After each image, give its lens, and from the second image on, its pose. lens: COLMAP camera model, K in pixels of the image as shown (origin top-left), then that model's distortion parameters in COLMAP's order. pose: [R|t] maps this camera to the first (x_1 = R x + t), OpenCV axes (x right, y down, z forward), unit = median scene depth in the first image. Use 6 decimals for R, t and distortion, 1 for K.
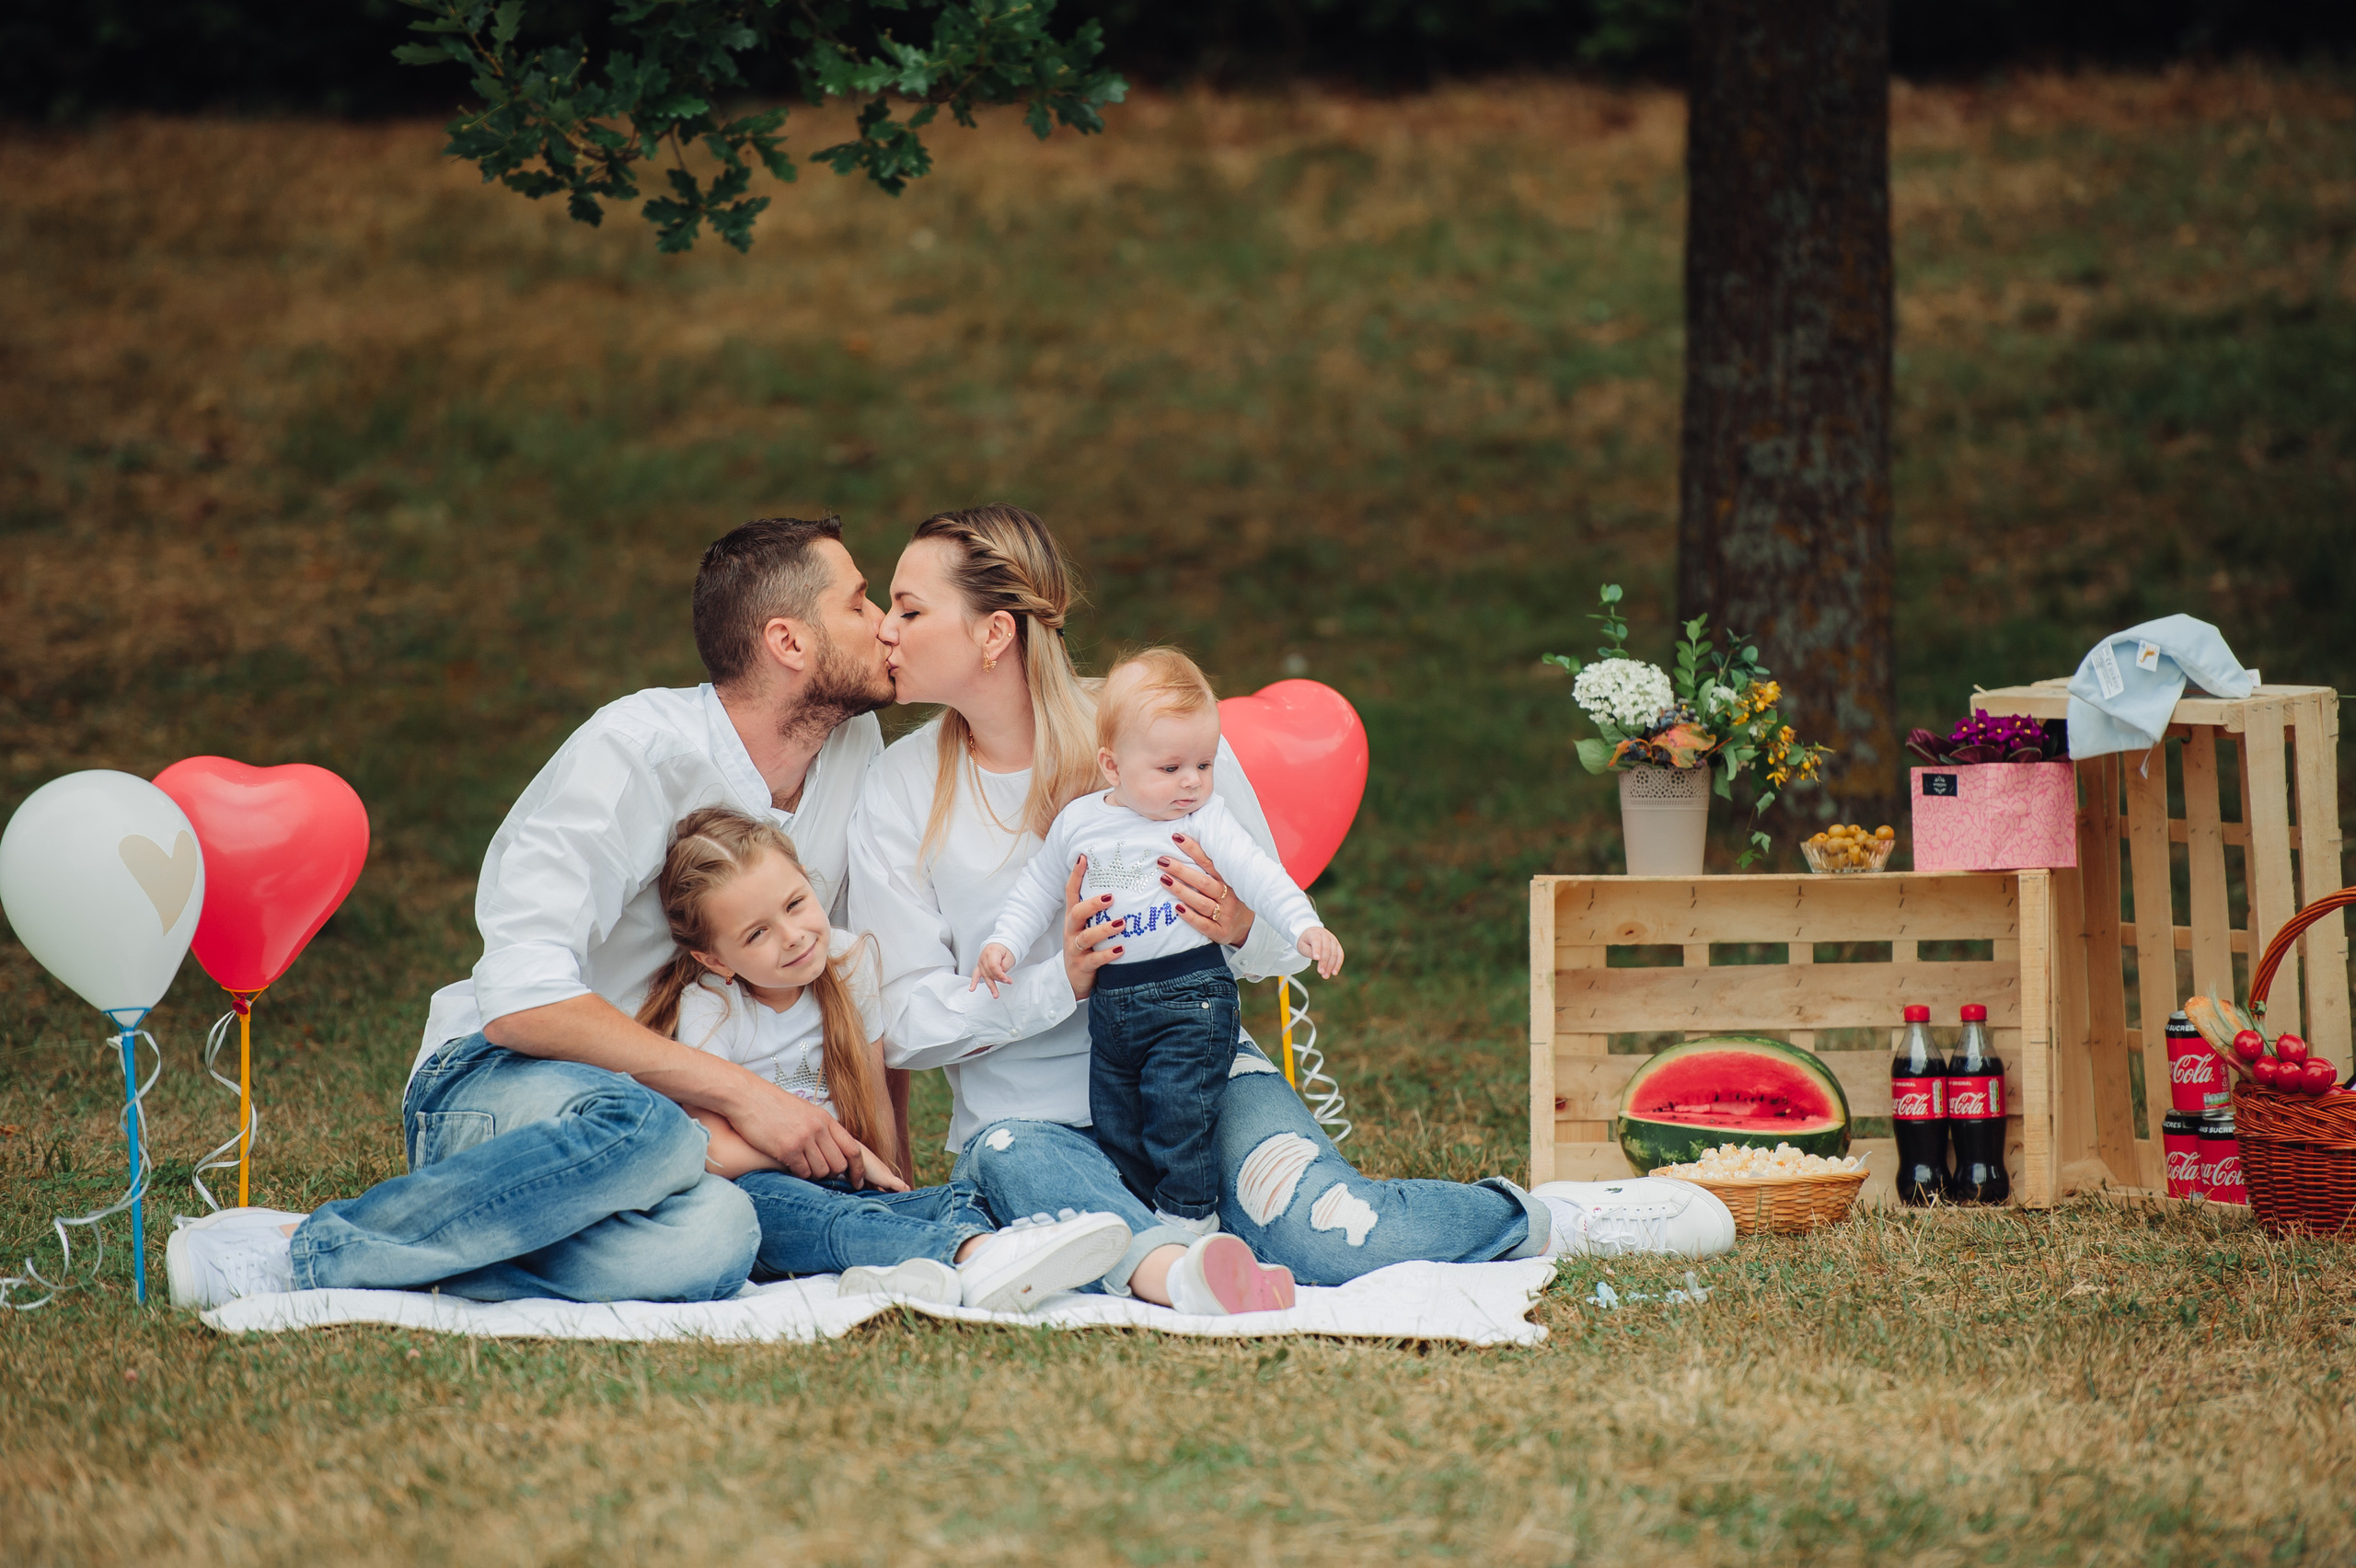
lens RADIAL K [[13421.3, 0, 1178.0], [0, 13421.3, 784.0], [0, 0, 1]] dist [2.822465, -4.813470]
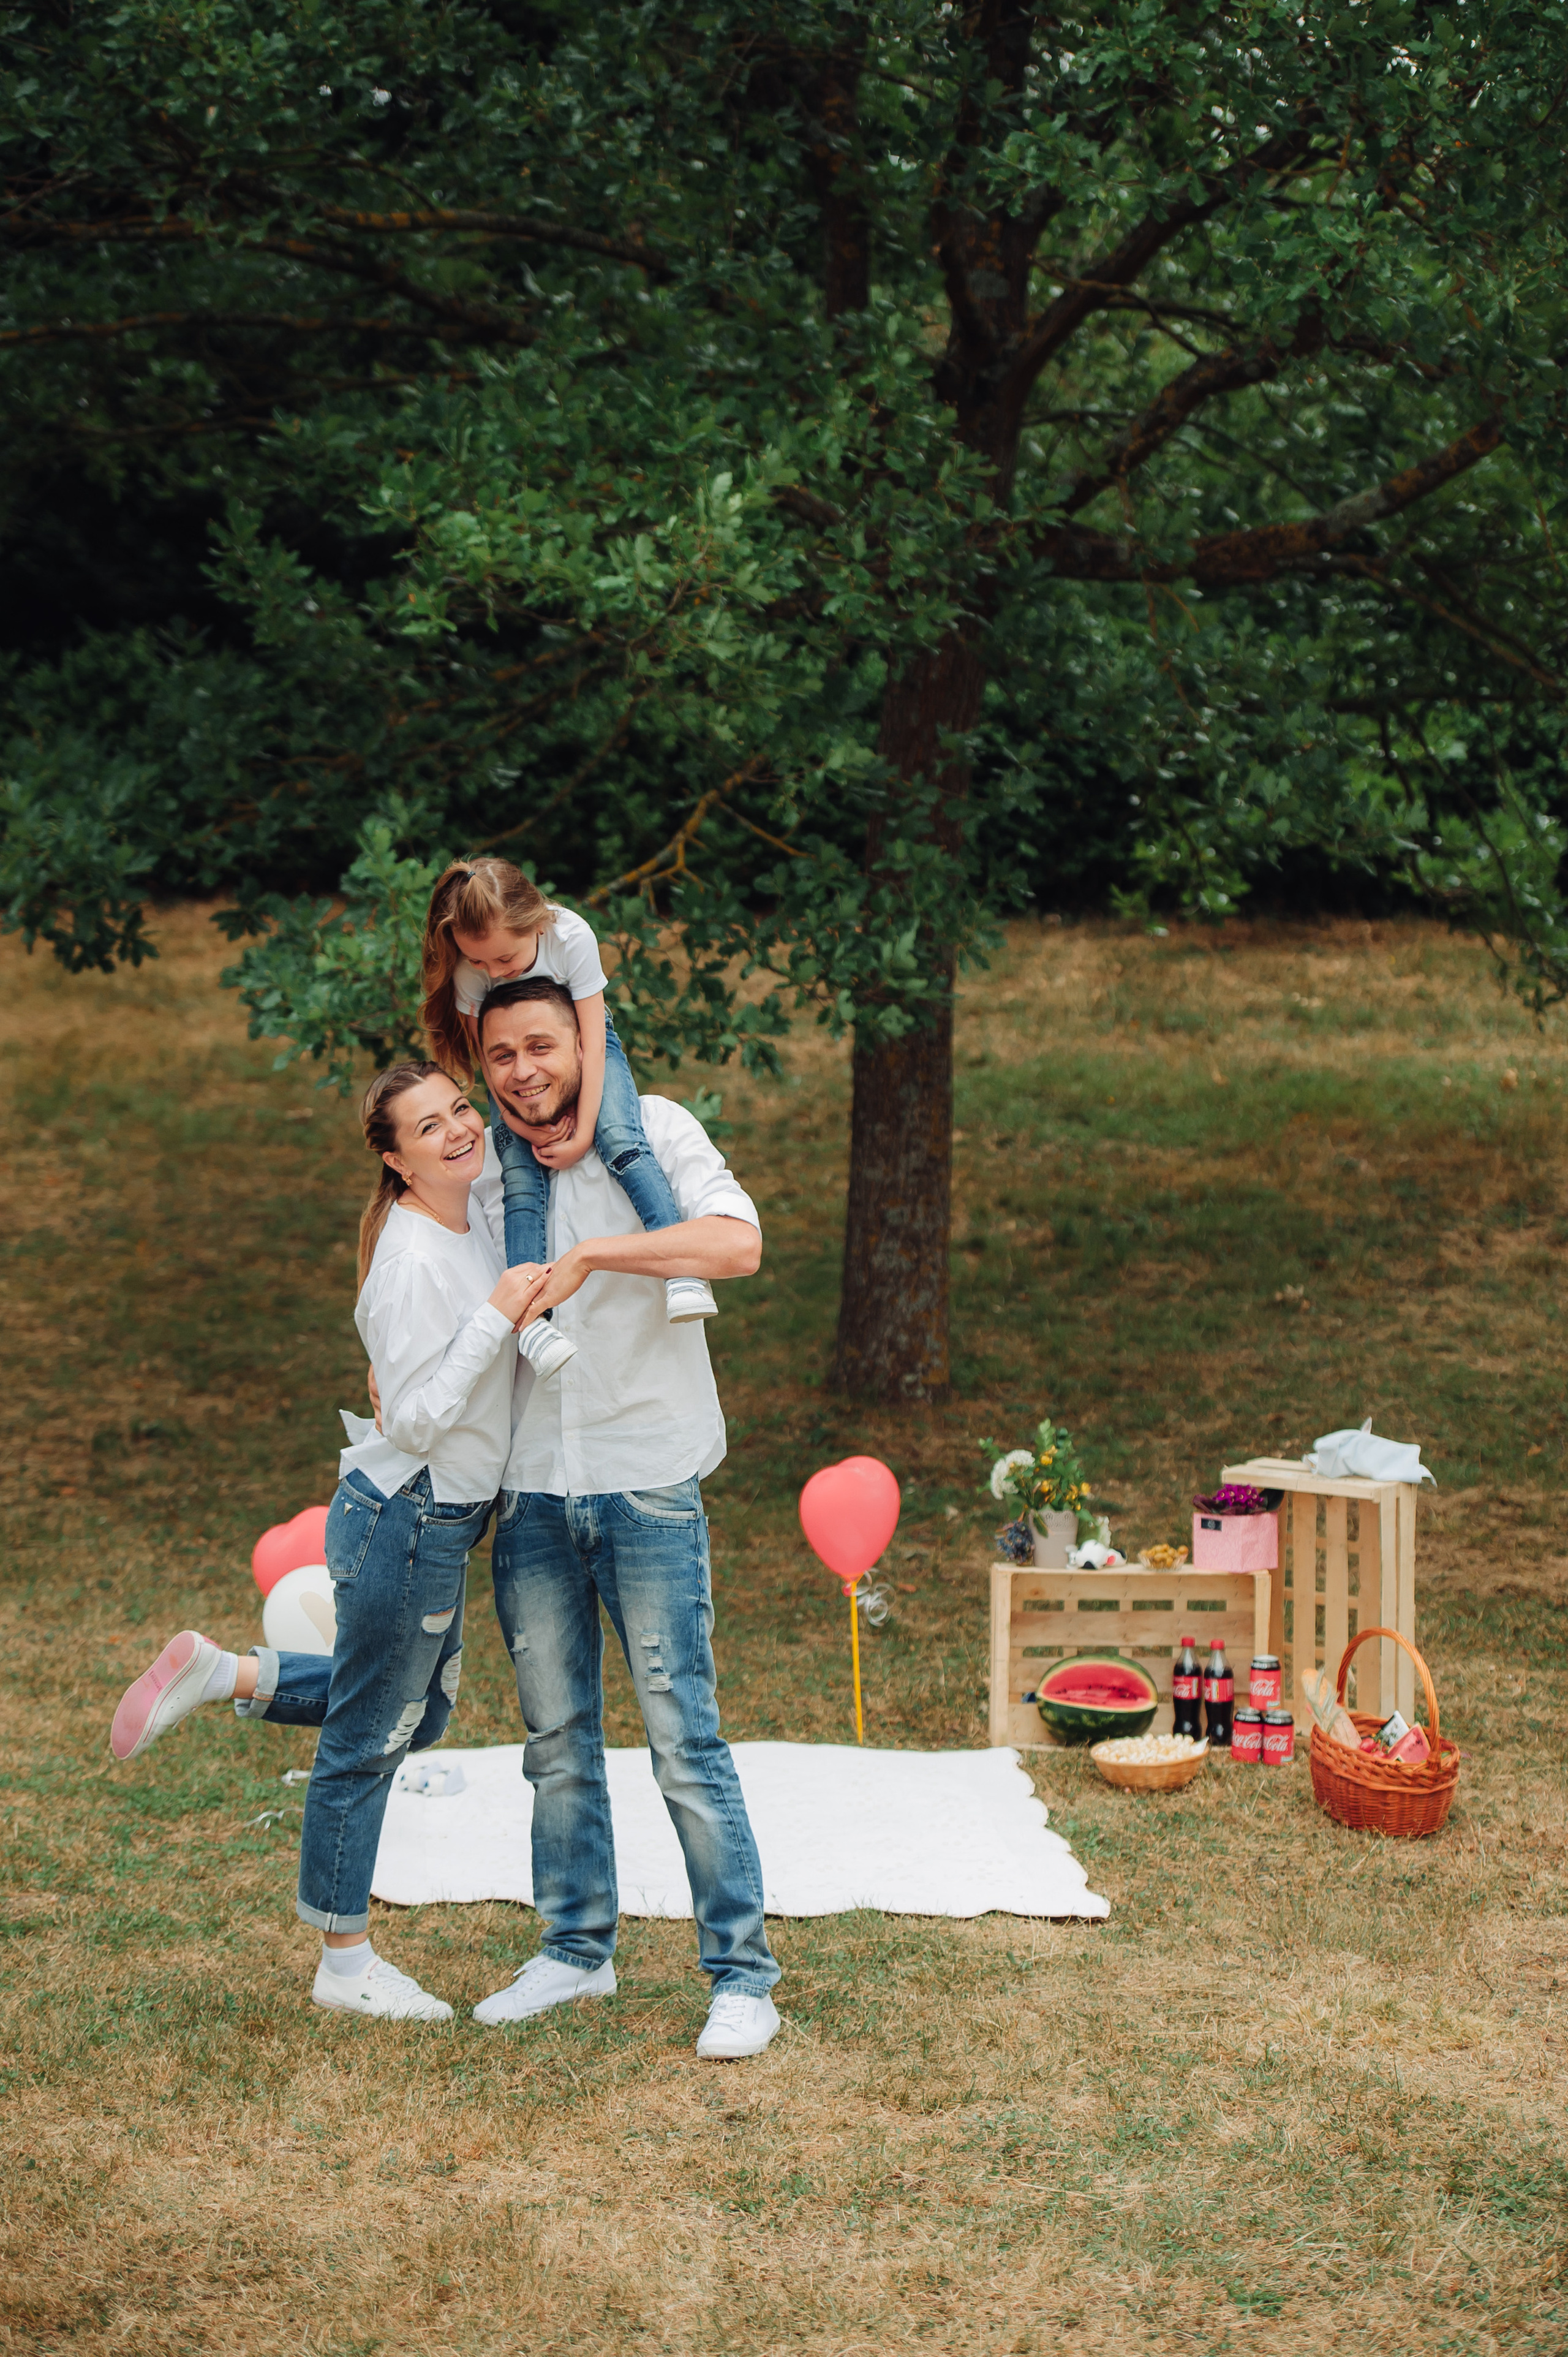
lens RADIAL K [[5437.9, 0, 854.6], [0, 5437.9, 1180.2], [0, 0, 1]] dist [0.009856, -0.114750]
pose [[0.984886, 0.017533, 0.172312, -0.123192], [-0.025621, 0.998666, 0.044825, -0.079813], [-0.171296, -0.048562, 0.984022, 0.259155]]
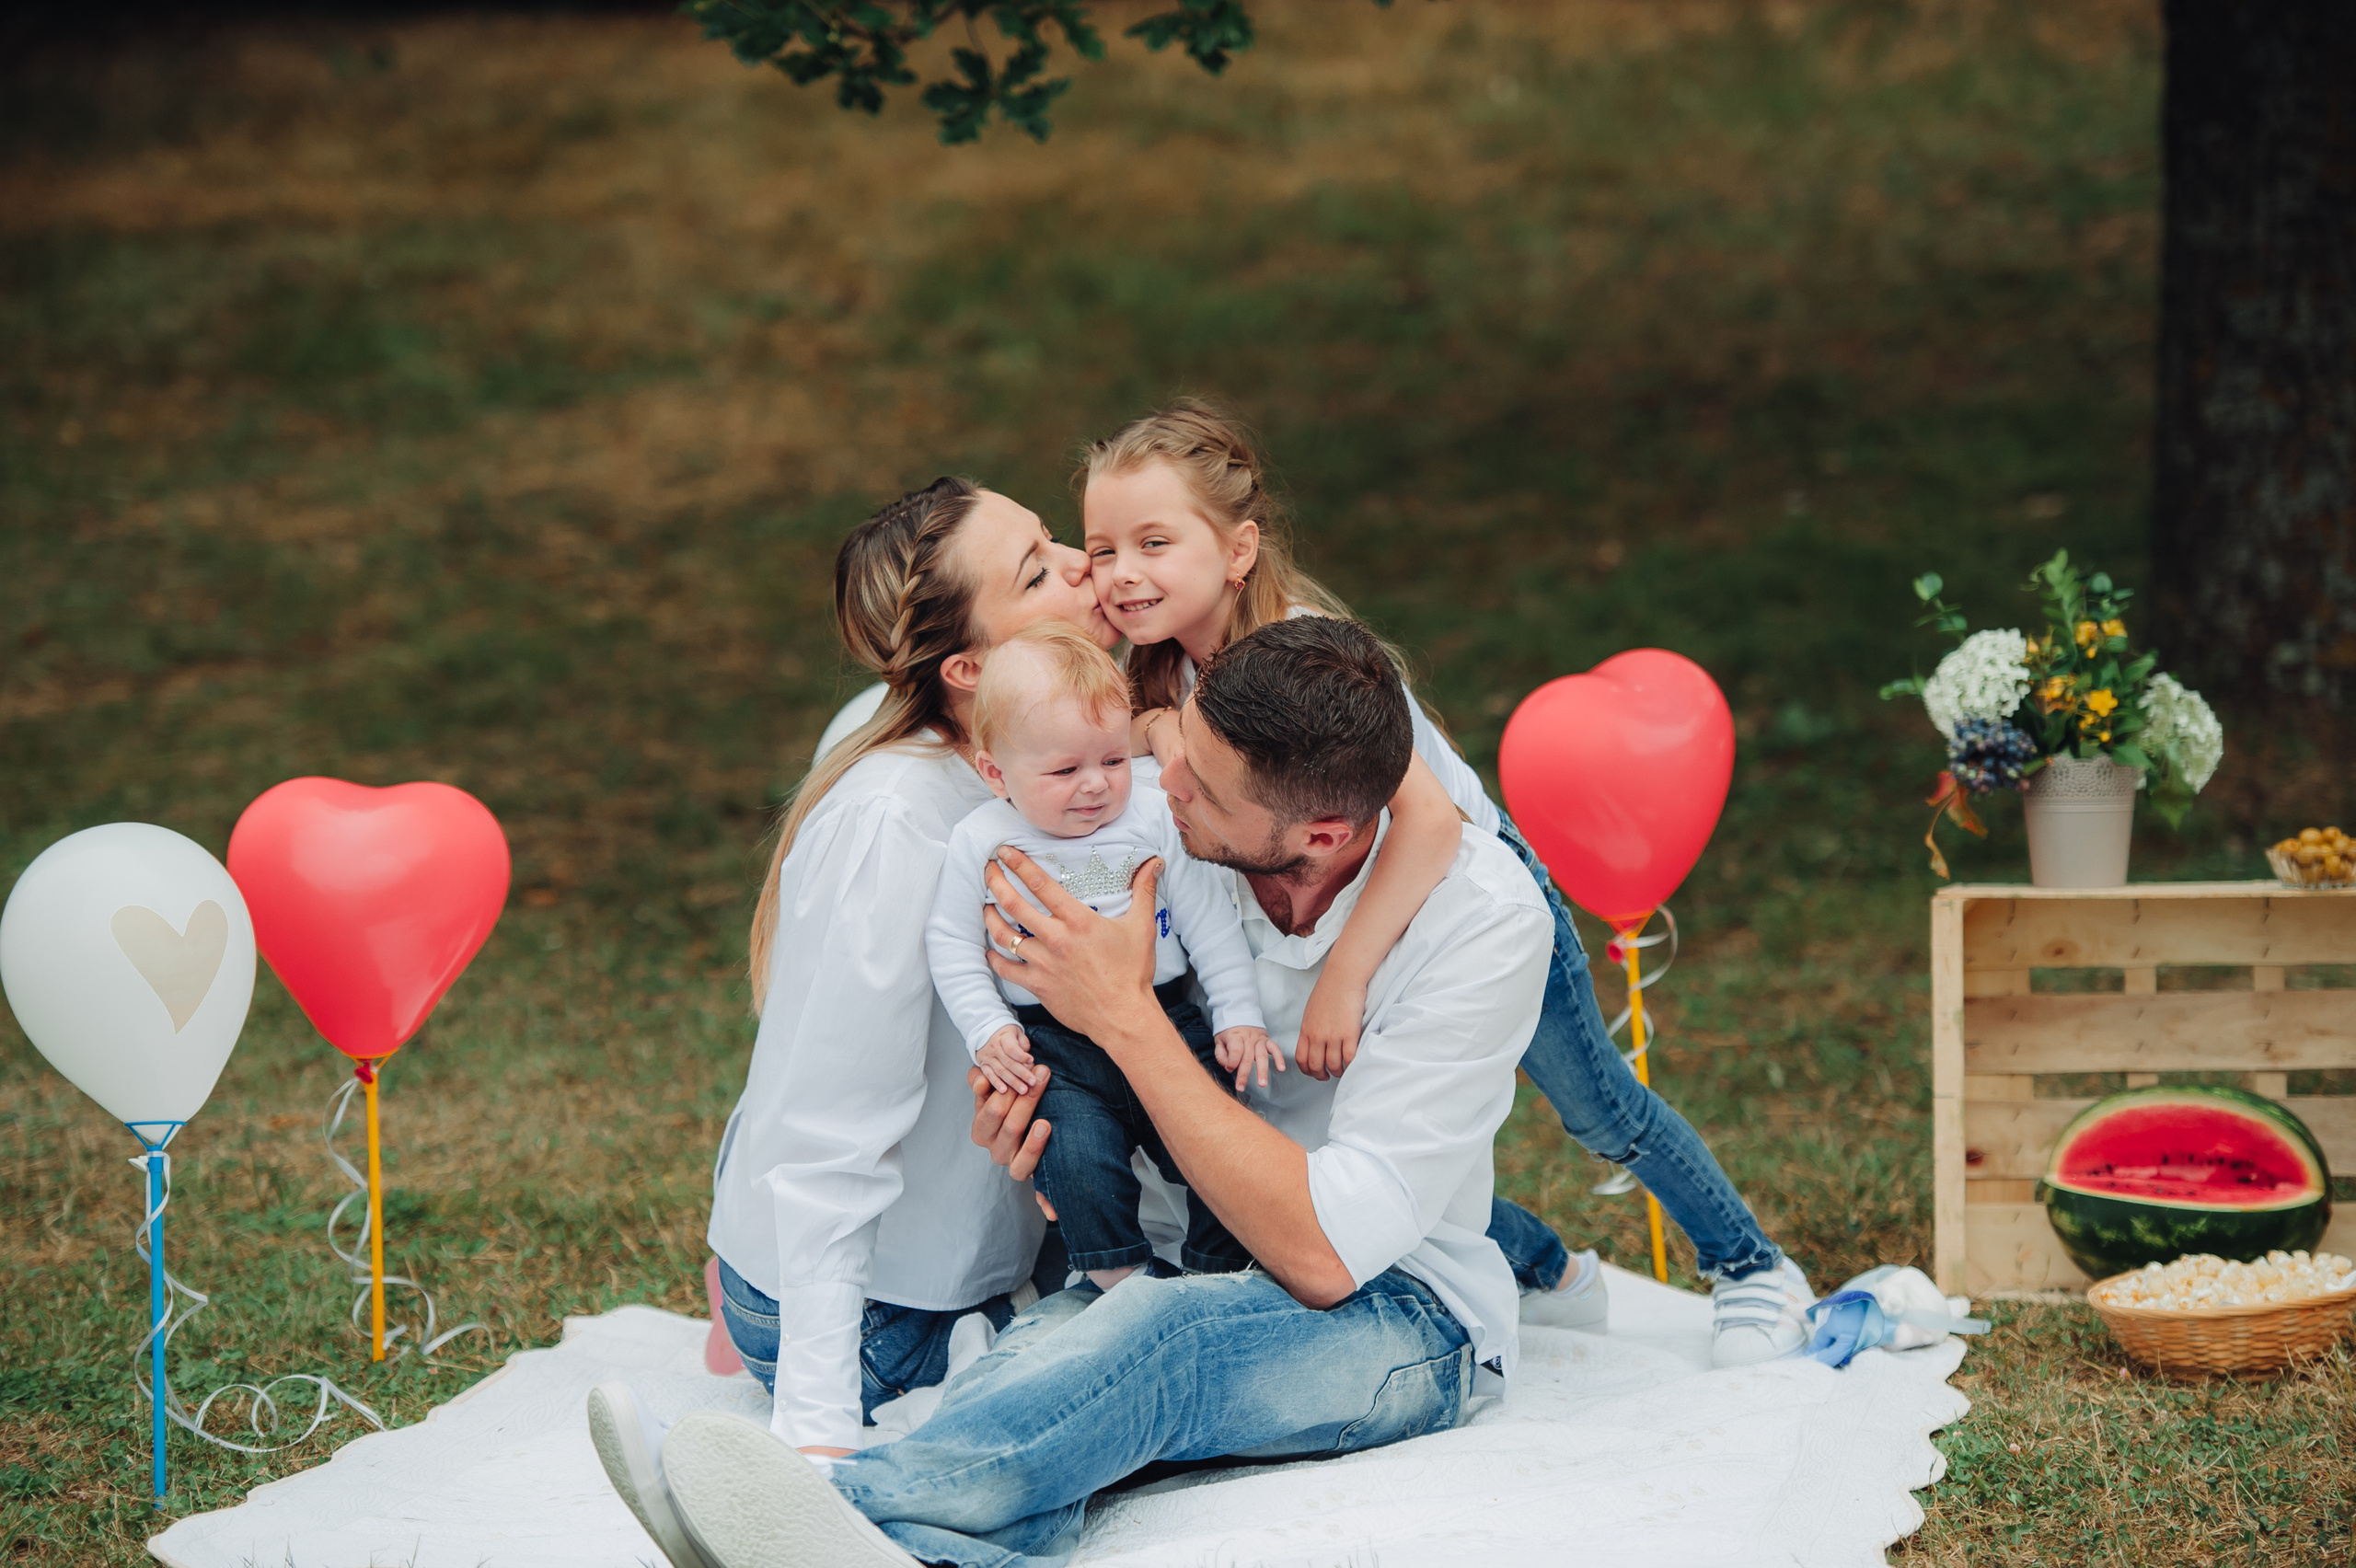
lens RADIAL K [[8376.3, 0, 1178.0], [0, 8376.3, 784.0], [0, 0, 1]] dist [0.624773, 0.839312]
pose [[0.996027, -0.007201, -0.088761, 0.025667], [0.011221, 0.998929, 0.044877, -0.023130], [0.088343, -0.045695, 0.995041, 0.478554]]
